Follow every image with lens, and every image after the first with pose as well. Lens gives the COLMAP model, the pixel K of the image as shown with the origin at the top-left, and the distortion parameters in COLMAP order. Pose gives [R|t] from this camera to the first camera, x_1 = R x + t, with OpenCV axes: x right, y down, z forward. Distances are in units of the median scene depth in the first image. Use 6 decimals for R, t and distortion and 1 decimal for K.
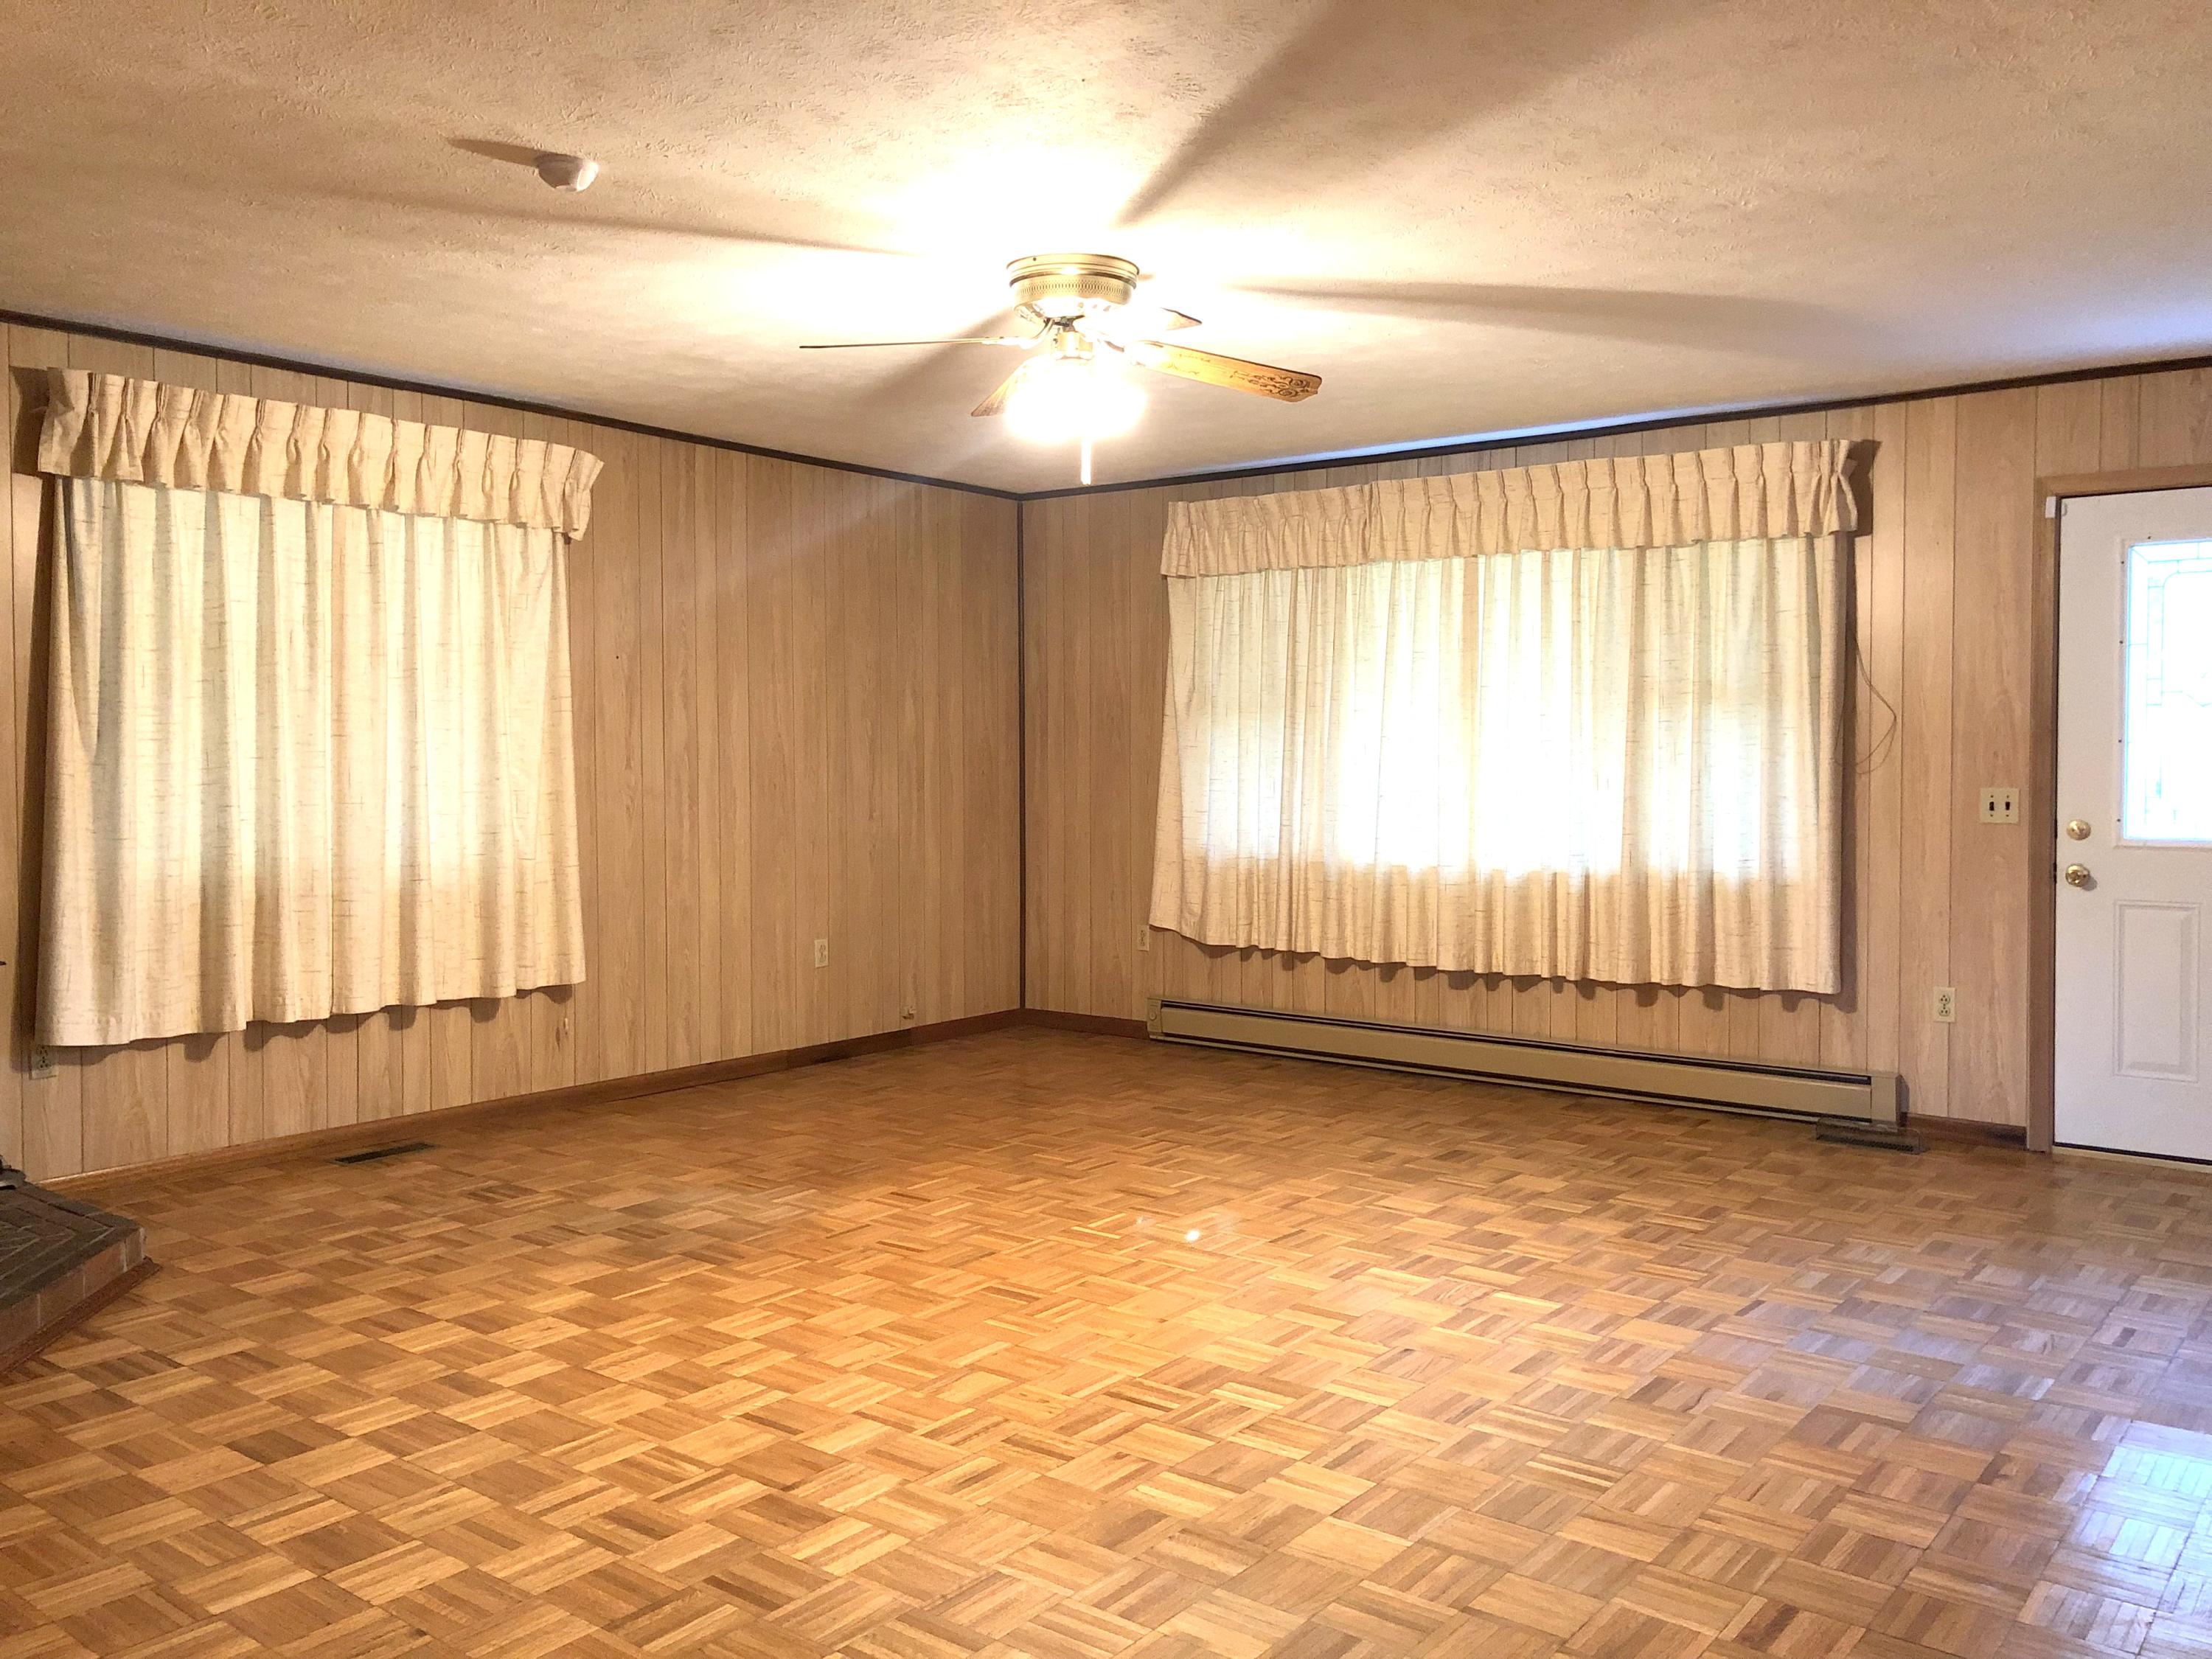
lens RADIAL K [[1802.1, 0, 1108.2], [0, 1802.1, 829.9], [0, 0, 1]] dist [0.028550, -0.020667]
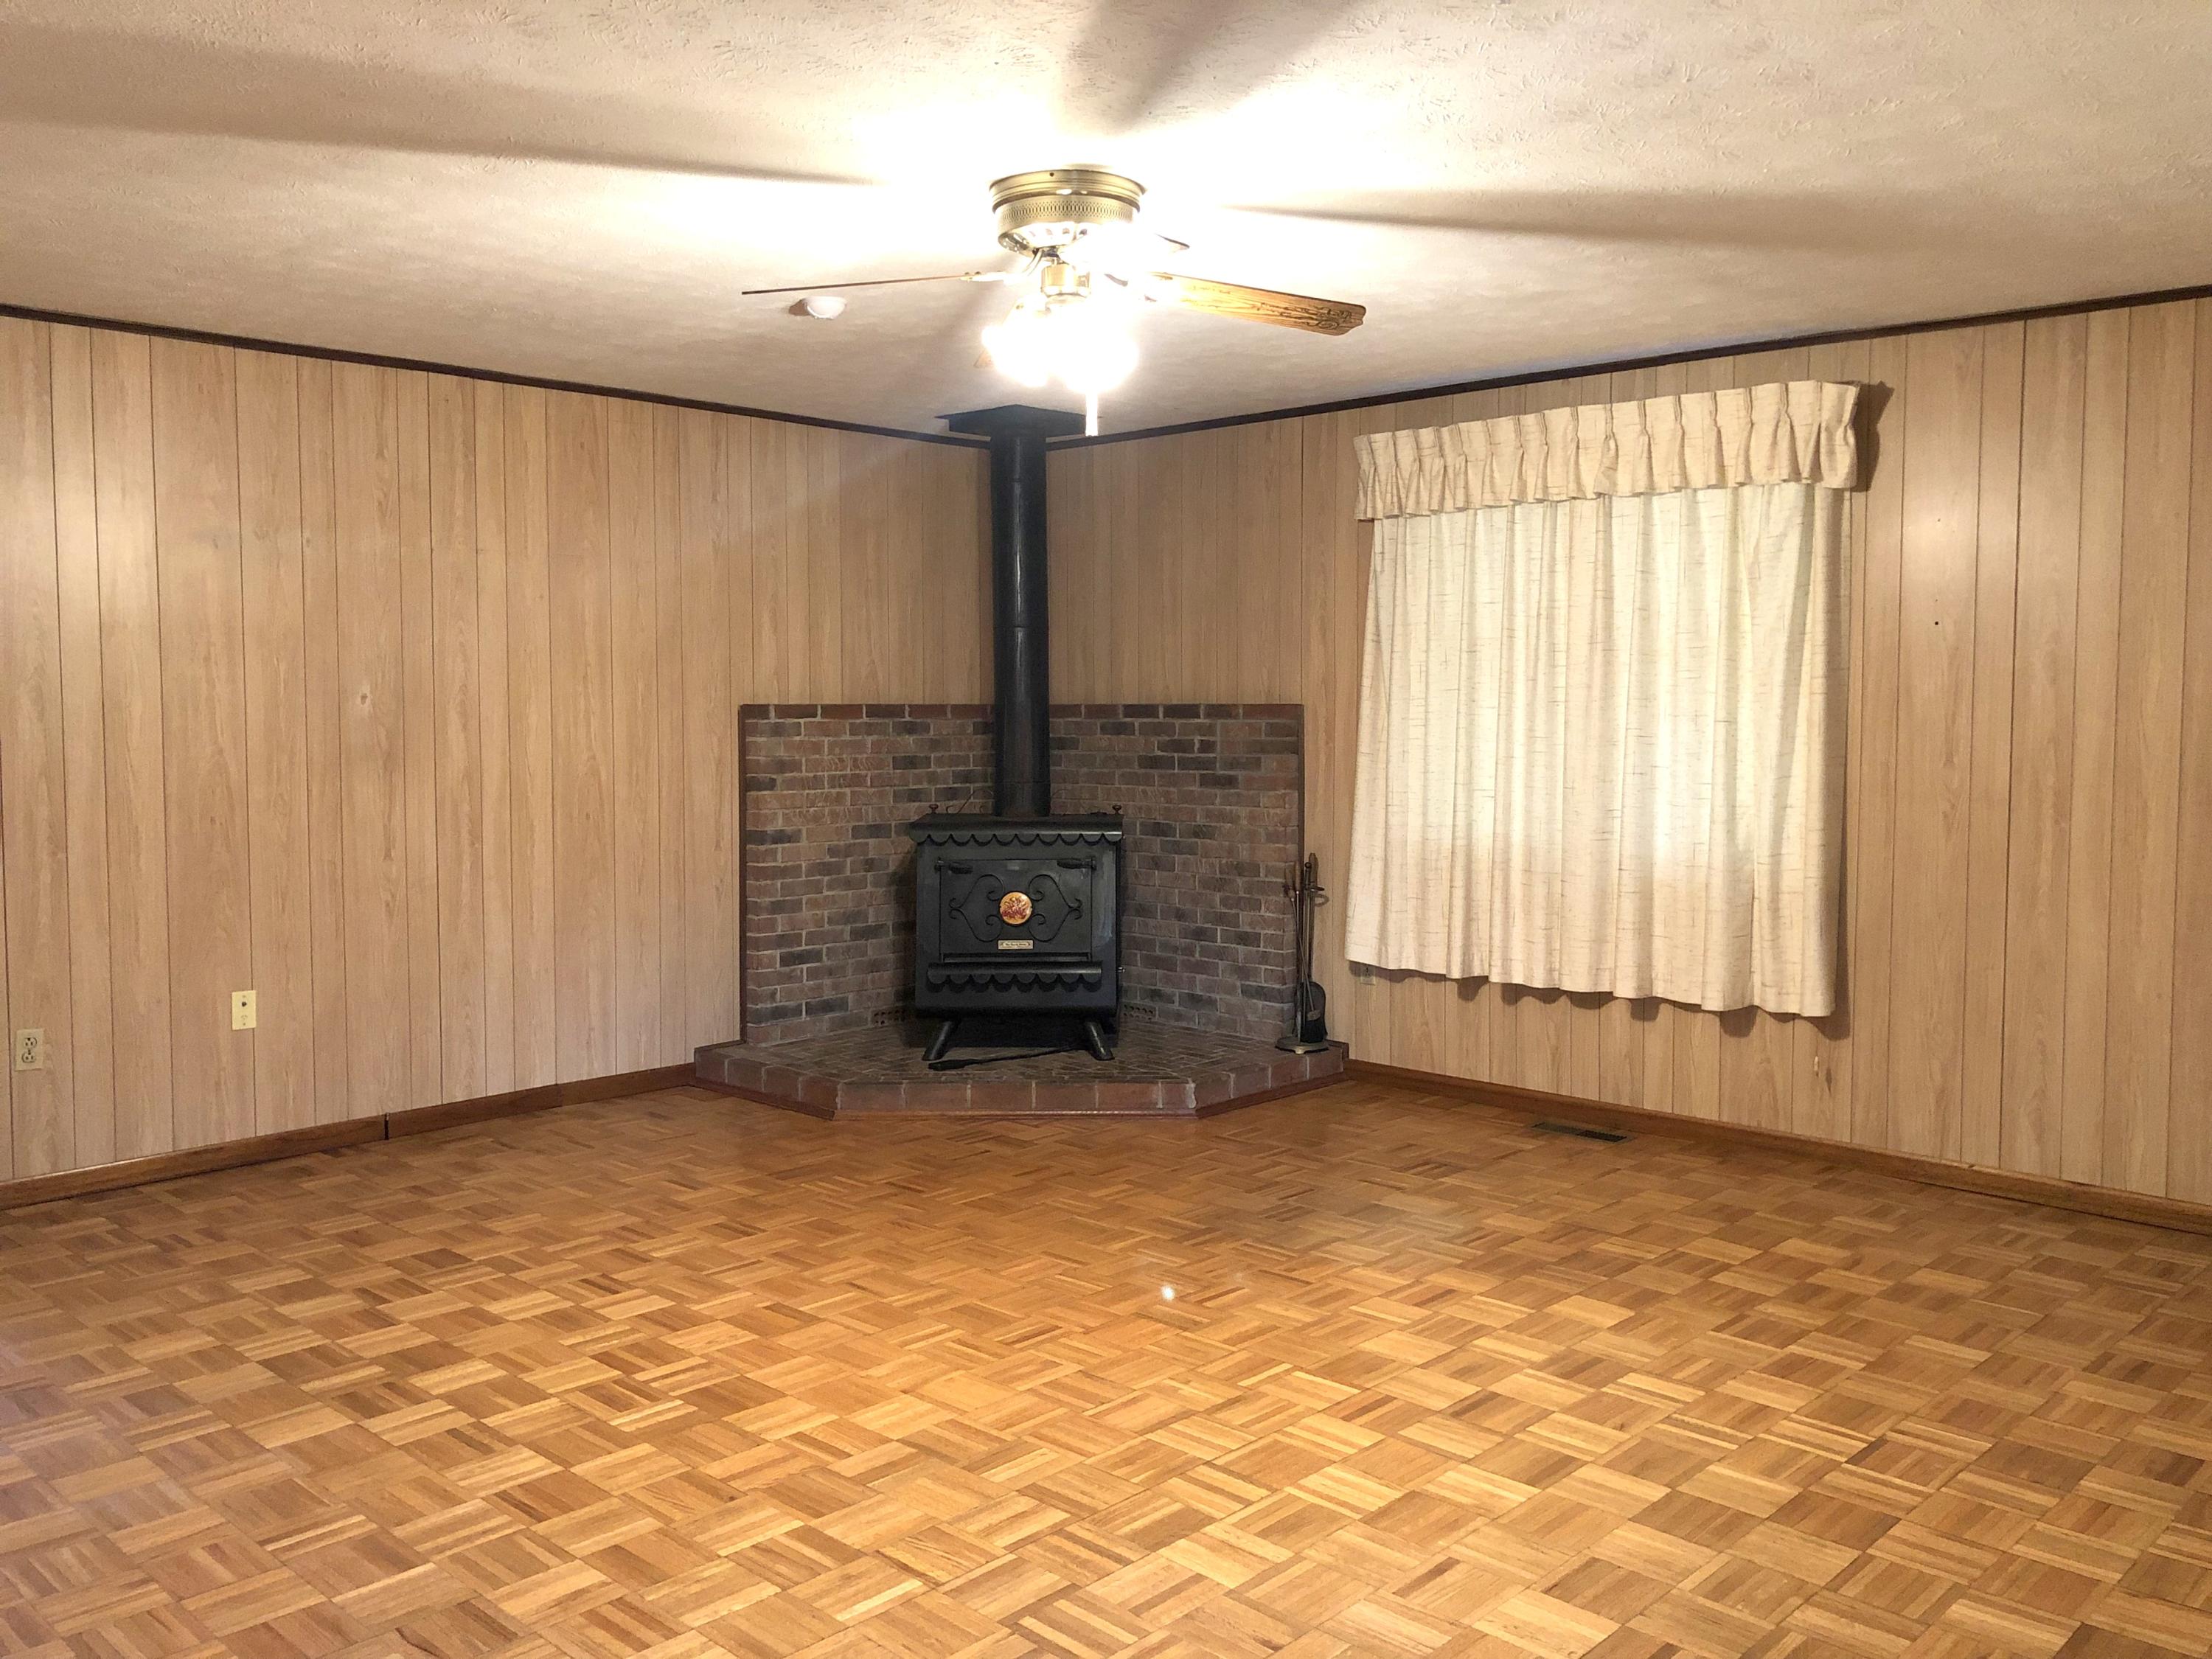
lens RADIAL K [[1802.1, 0, 1107.2], [0, 1802.1, 819.7], [0, 0, 1]] dist [0.028550, -0.020667]
pose [[-0.094949, 0.063009, -0.993486, 0.687382], [-0.049197, 0.996478, 0.067901, -0.057880], [0.994266, 0.055323, -0.091515, 0.899337]]
